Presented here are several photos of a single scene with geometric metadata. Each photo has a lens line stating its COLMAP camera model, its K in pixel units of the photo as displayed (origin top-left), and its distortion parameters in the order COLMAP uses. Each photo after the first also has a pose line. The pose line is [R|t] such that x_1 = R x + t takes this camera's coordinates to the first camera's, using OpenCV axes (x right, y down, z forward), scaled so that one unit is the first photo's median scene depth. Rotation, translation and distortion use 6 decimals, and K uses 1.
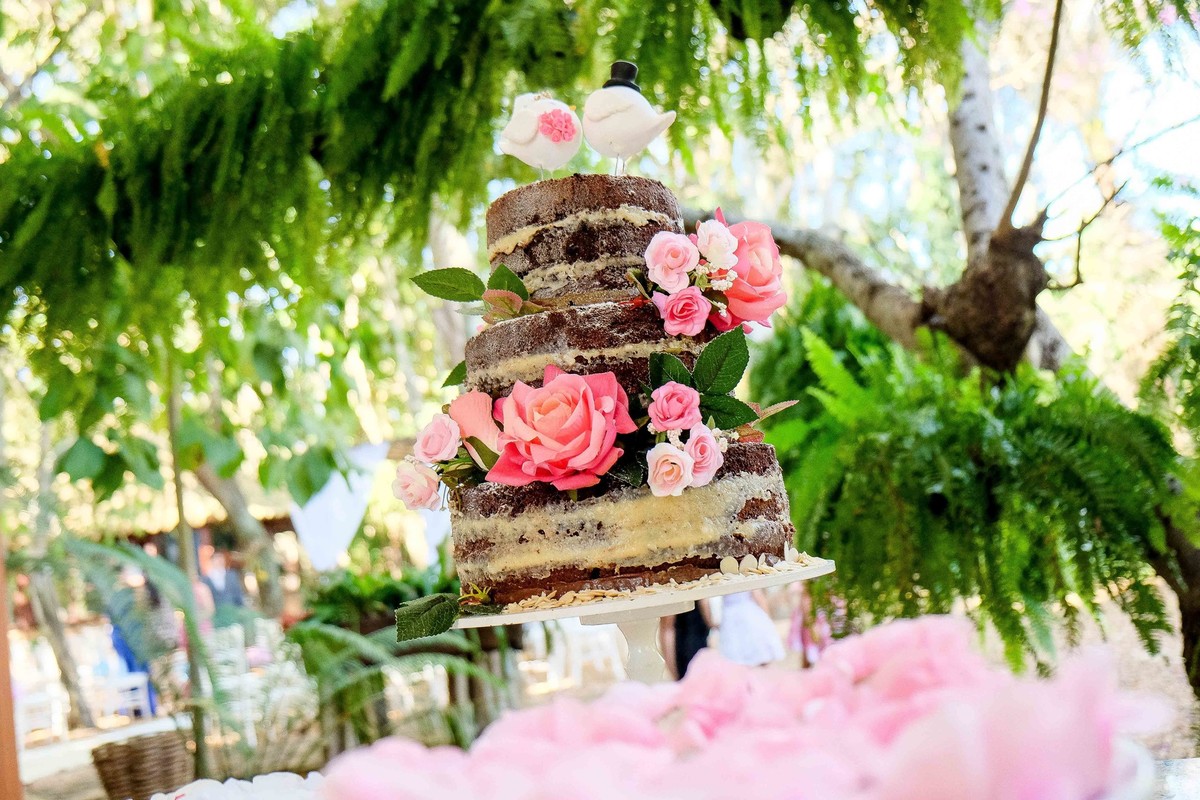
lens RADIAL K [[1172.7, 0, 600.0], [0, 1172.7, 400.0], [0, 0, 1]] dist [0.064837, 0.000165]
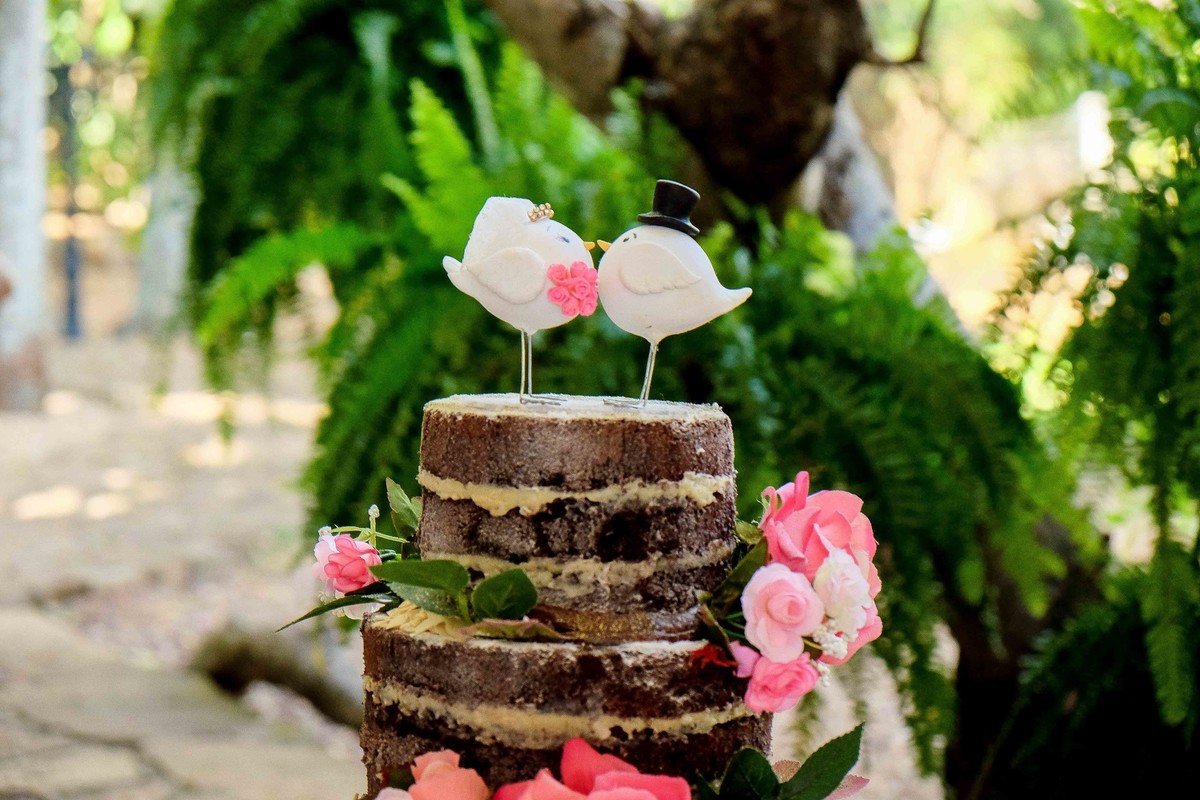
lens RADIAL K [[2832.4, 0, 600.0], [0, 2832.4, 400.0], [0, 0, 1]] dist [-0.010723, -0.094959]
pose [[0.918554, 0.112612, 0.378916, -0.619990], [-0.183823, 0.970300, 0.157249, -0.442614], [-0.349954, -0.214095, 0.911973, -0.389322]]
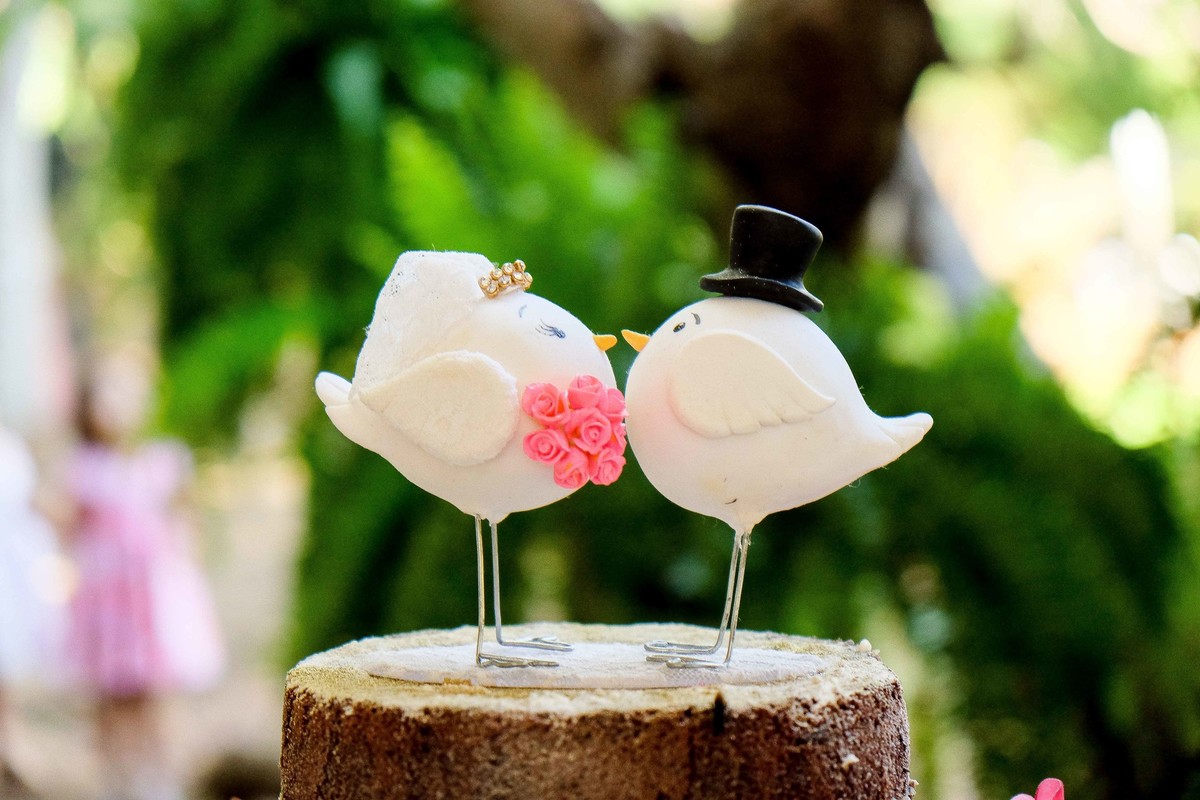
lens RADIAL K [[2832.4, 0, 600.0], [0, 2832.4, 400.0], [0, 0, 1]] dist [-0.010723, -0.094959]
pose [[0.925899, 0.089129, 0.367106, -0.320410], [-0.149312, 0.978986, 0.138901, -0.368543], [-0.347011, -0.183421, 0.919750, 0.358497]]
